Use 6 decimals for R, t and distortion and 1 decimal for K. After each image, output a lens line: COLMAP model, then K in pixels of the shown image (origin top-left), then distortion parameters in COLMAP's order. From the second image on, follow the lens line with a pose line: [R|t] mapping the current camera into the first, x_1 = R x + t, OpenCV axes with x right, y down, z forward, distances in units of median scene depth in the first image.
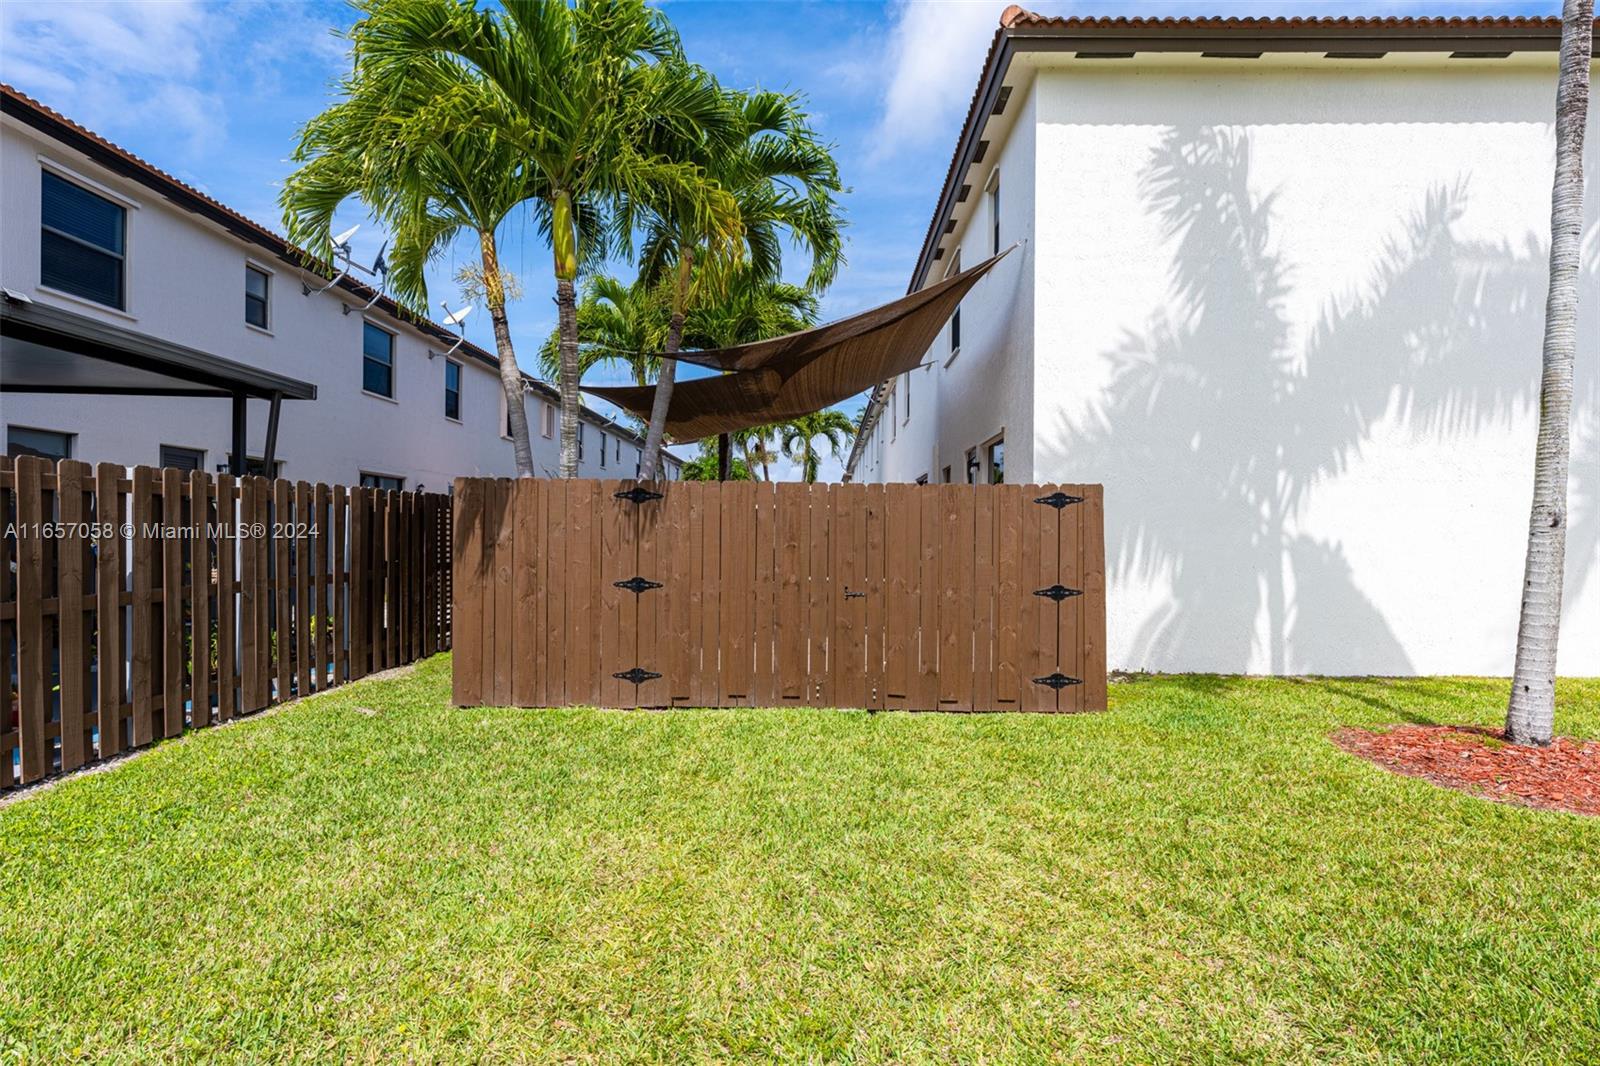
lens RADIAL K [[816.8, 0, 814.9], [0, 816.8, 533.9], [0, 0, 1]] dist [0.001314, -0.000371]
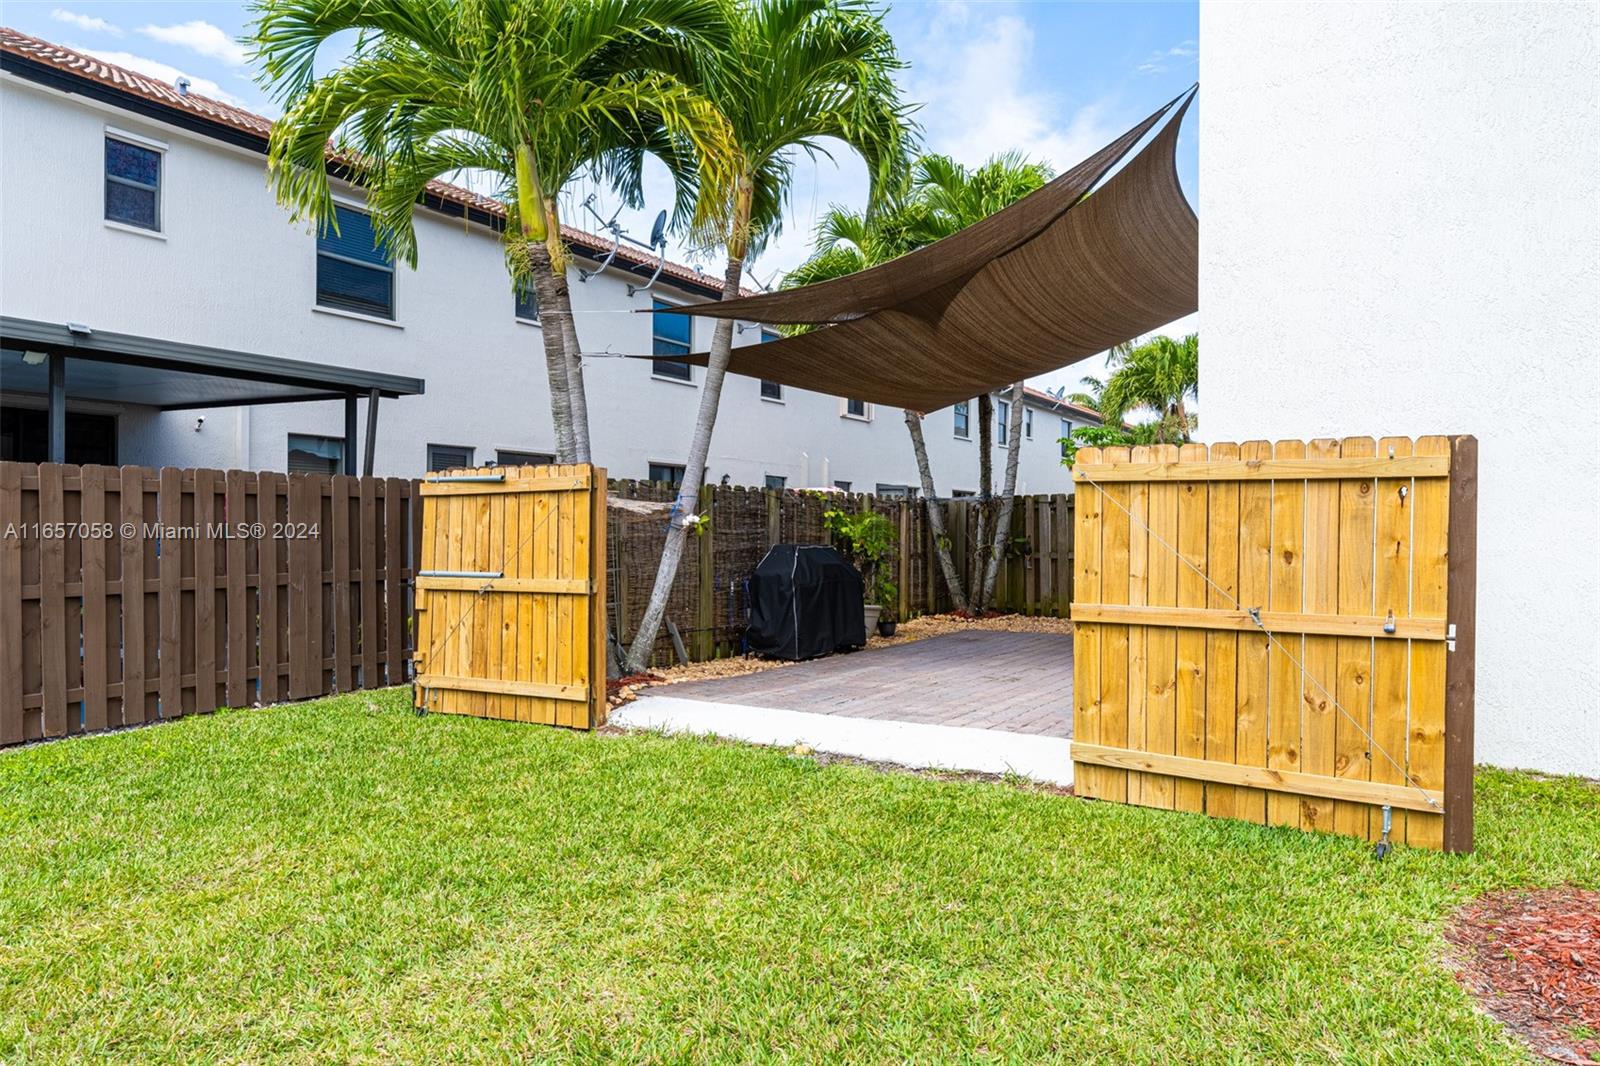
lens RADIAL K [[1043.4, 0, 807.4], [0, 1043.4, 538.6], [0, 0, 1]] dist [-0.001578, 0.001250]
pose [[0.865437, 0.001684, -0.501015, 0.484509], [0.002620, 0.999965, 0.007887, 0.003610], [0.501011, -0.008138, 0.865403, 0.148089]]
